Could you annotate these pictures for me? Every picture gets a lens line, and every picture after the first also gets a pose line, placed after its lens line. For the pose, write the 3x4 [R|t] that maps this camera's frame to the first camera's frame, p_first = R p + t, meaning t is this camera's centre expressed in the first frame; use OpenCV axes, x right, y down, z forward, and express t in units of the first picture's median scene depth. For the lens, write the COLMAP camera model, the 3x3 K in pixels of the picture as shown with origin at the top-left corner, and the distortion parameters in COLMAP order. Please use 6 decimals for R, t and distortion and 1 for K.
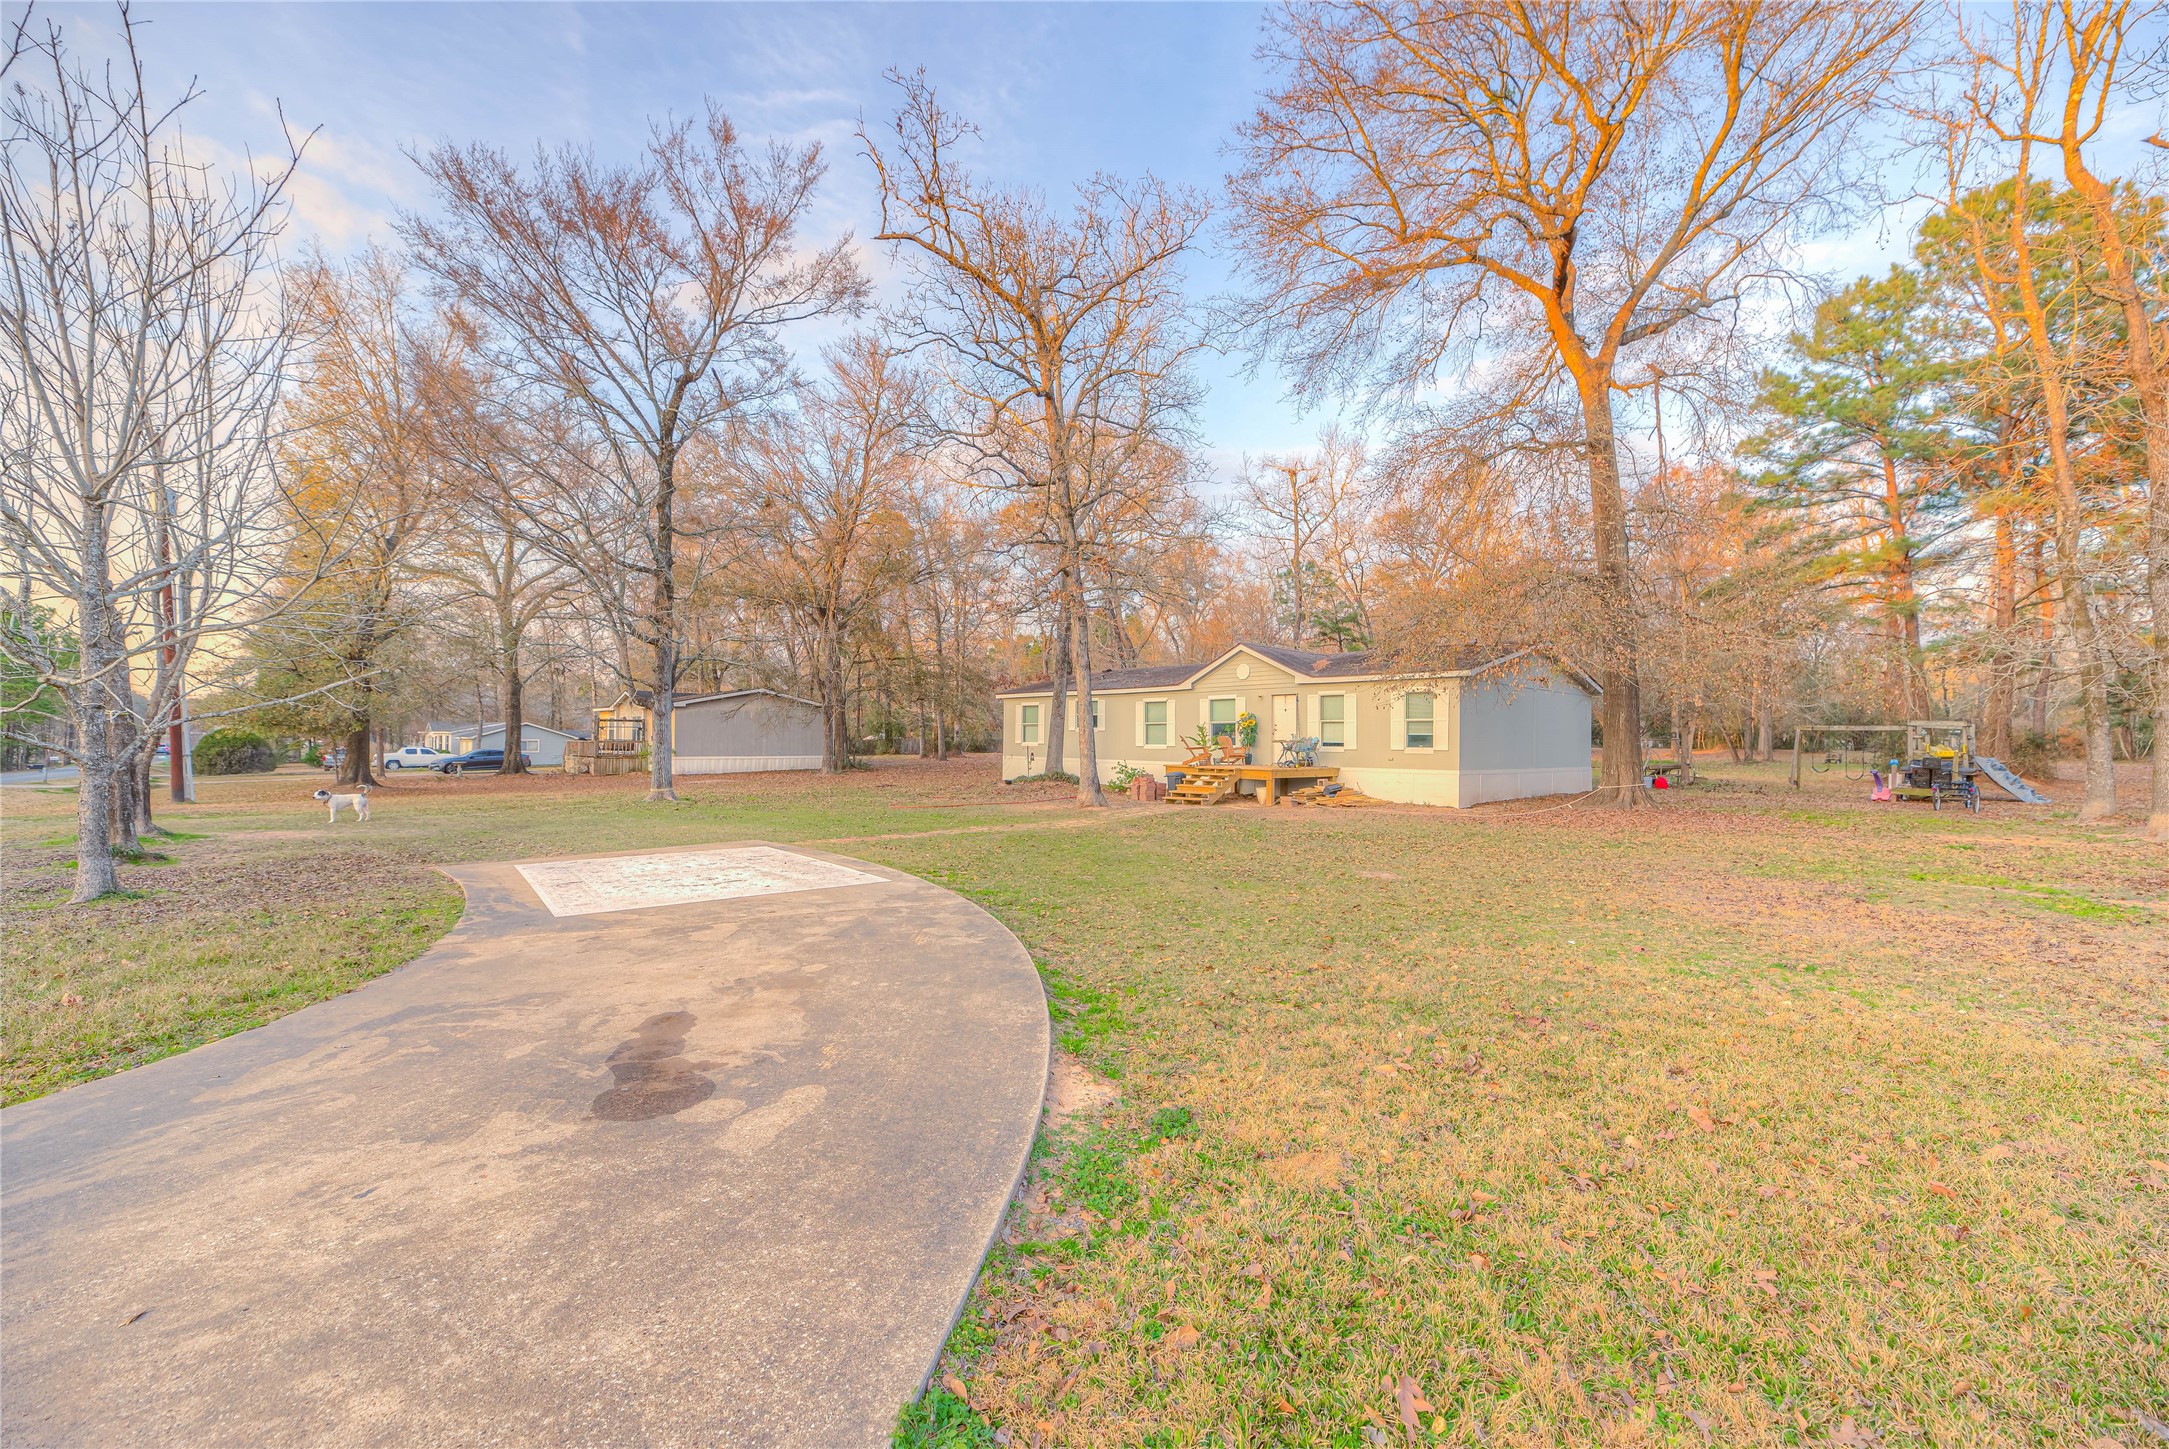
lens RADIAL K [[890.3, 0, 1100.0], [0, 890.3, 744.7], [0, 0, 1]] dist [0.010061, -0.001410]
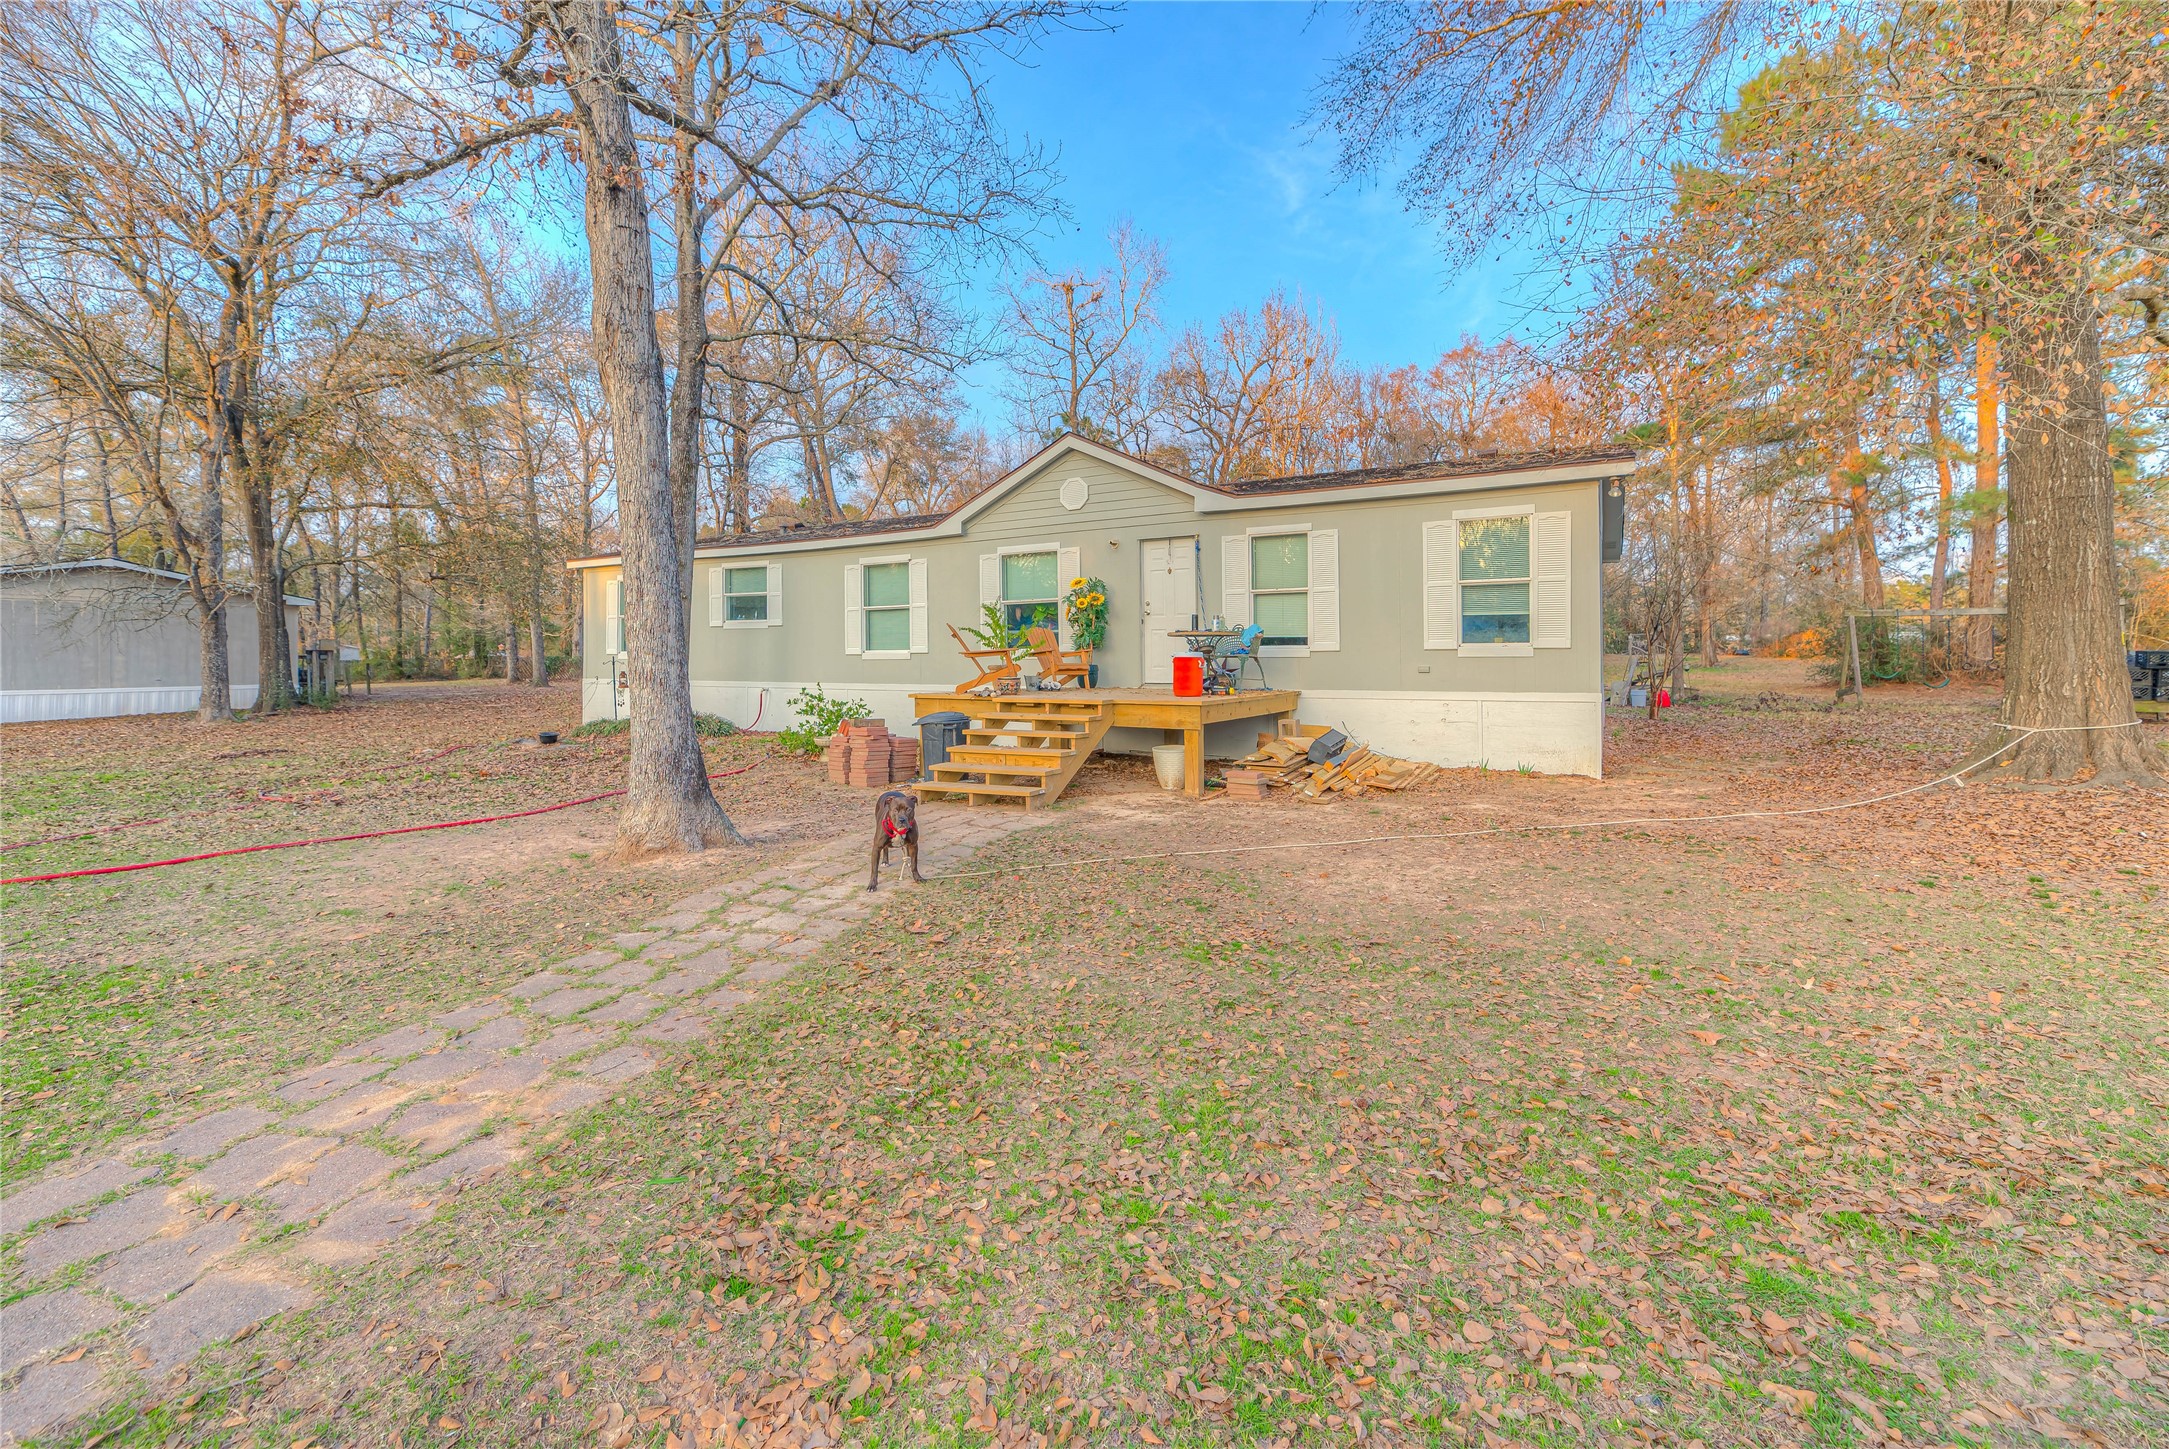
lens RADIAL K [[890.3, 0, 1116.7], [0, 890.3, 669.5], [0, 0, 1]] dist [0.010061, -0.001410]
pose [[0.949603, -0.017438, 0.312971, 0.032615], [0.014655, 0.999829, 0.011243, 0.007680], [-0.313113, -0.006090, 0.949696, 0.558416]]
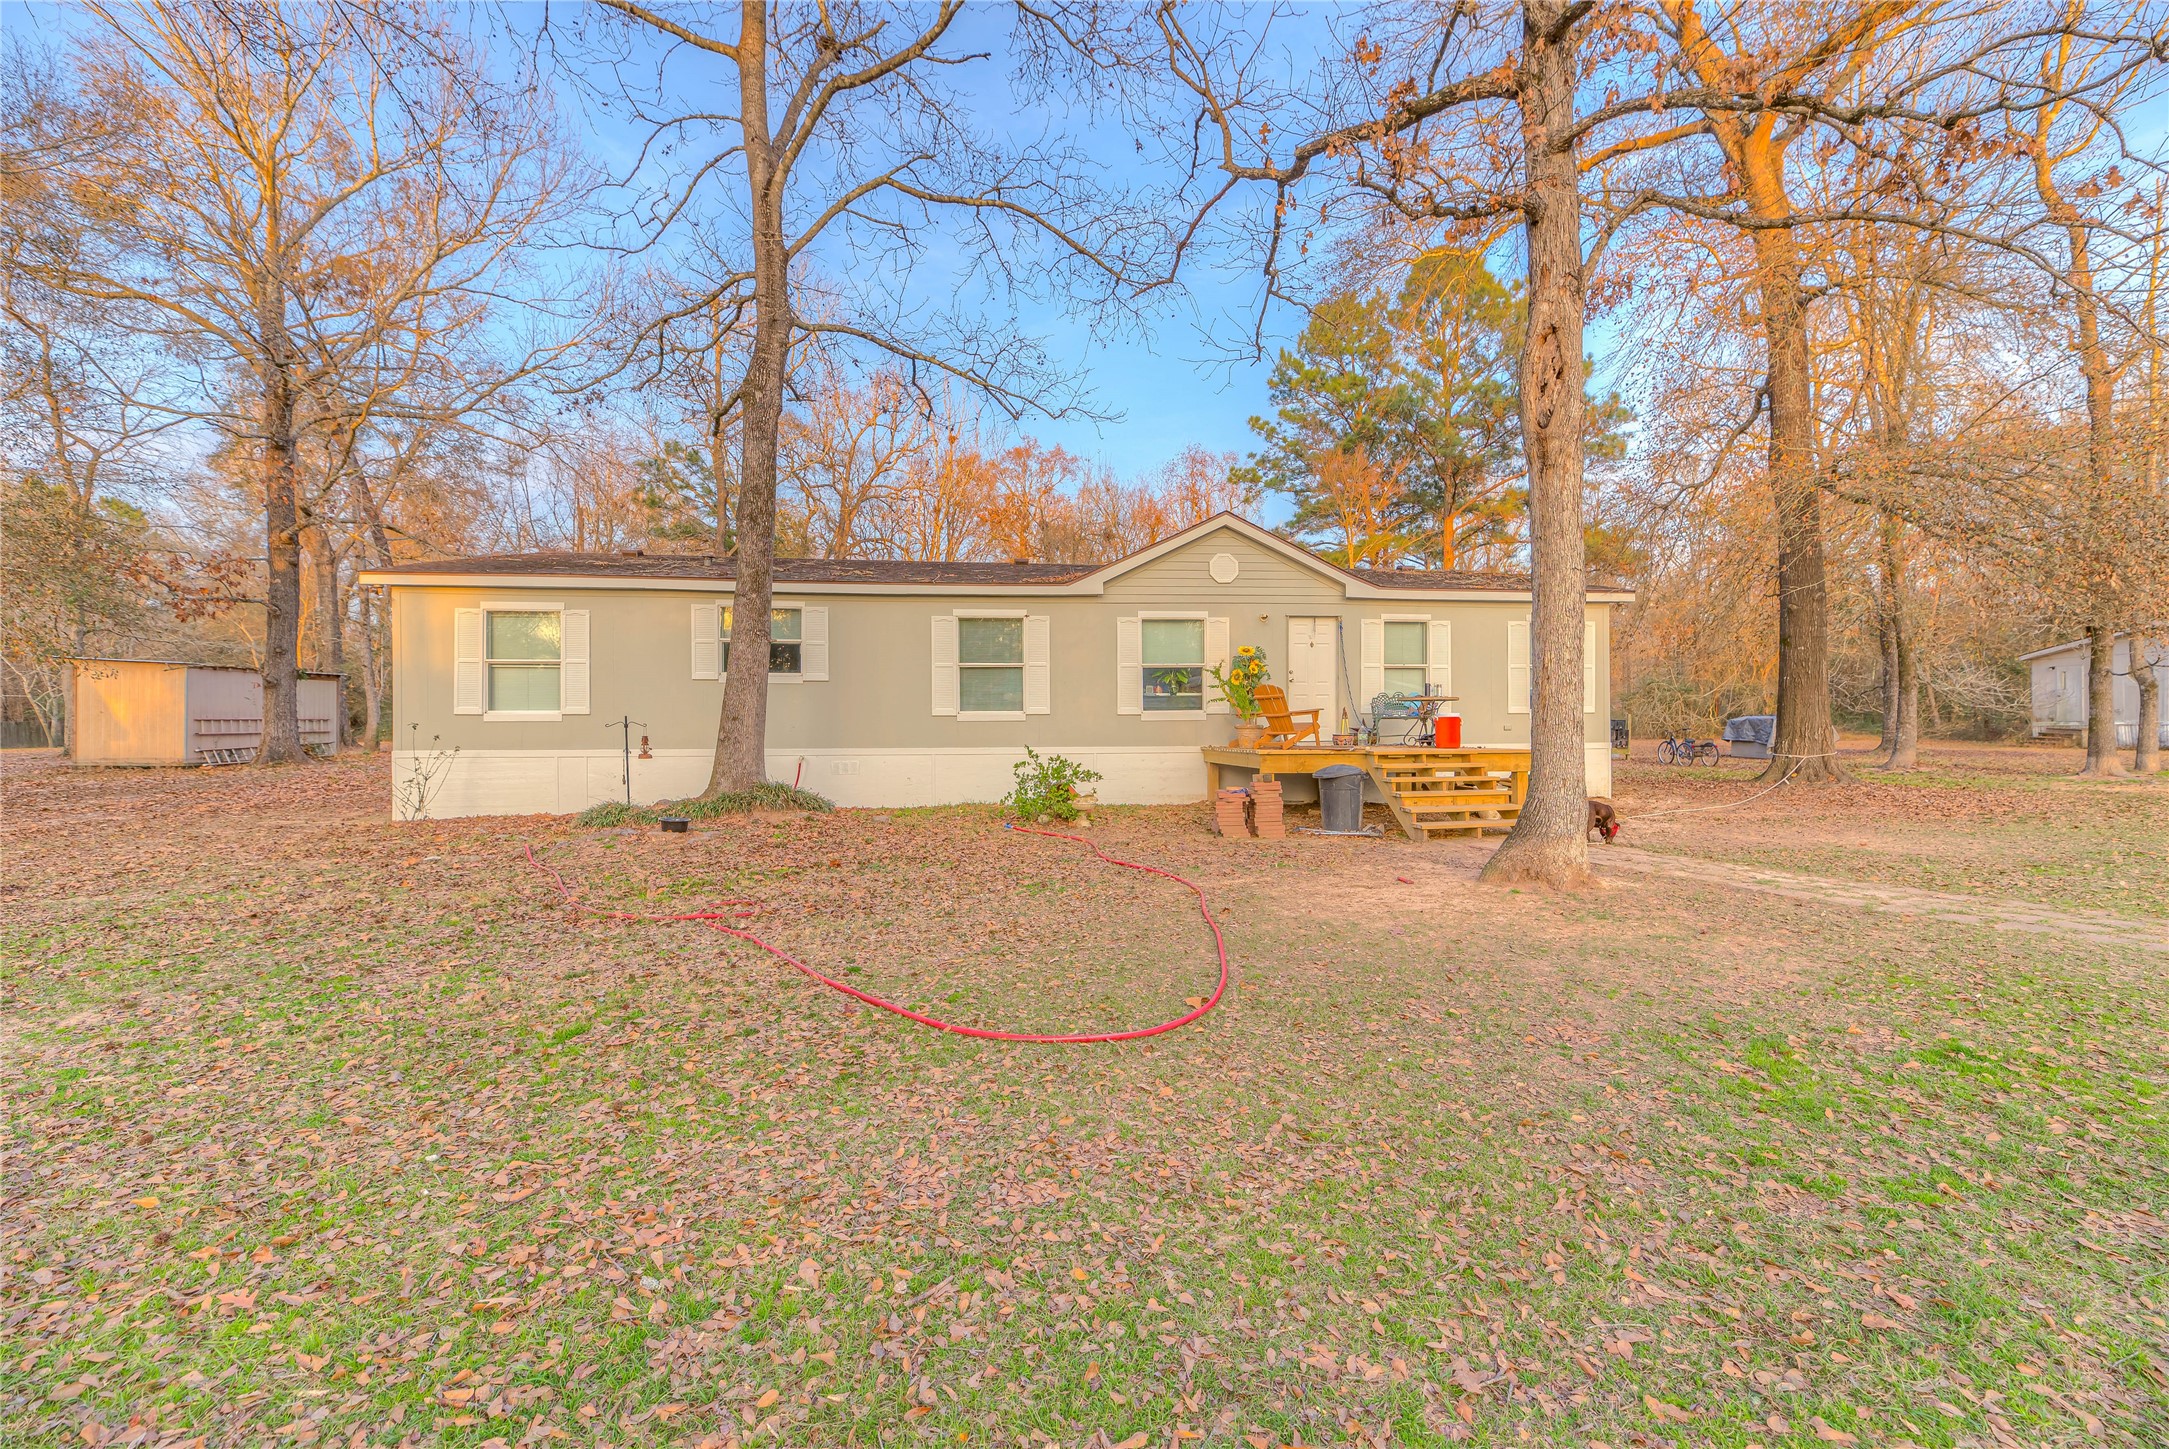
lens RADIAL K [[890.3, 0, 1090.2], [0, 890.3, 757.4], [0, 0, 1]] dist [0.010061, -0.001410]
pose [[0.588612, -0.038726, 0.807488, -0.320742], [0.015464, 0.999209, 0.036648, 0.008340], [-0.808268, -0.009085, 0.588745, 0.784093]]
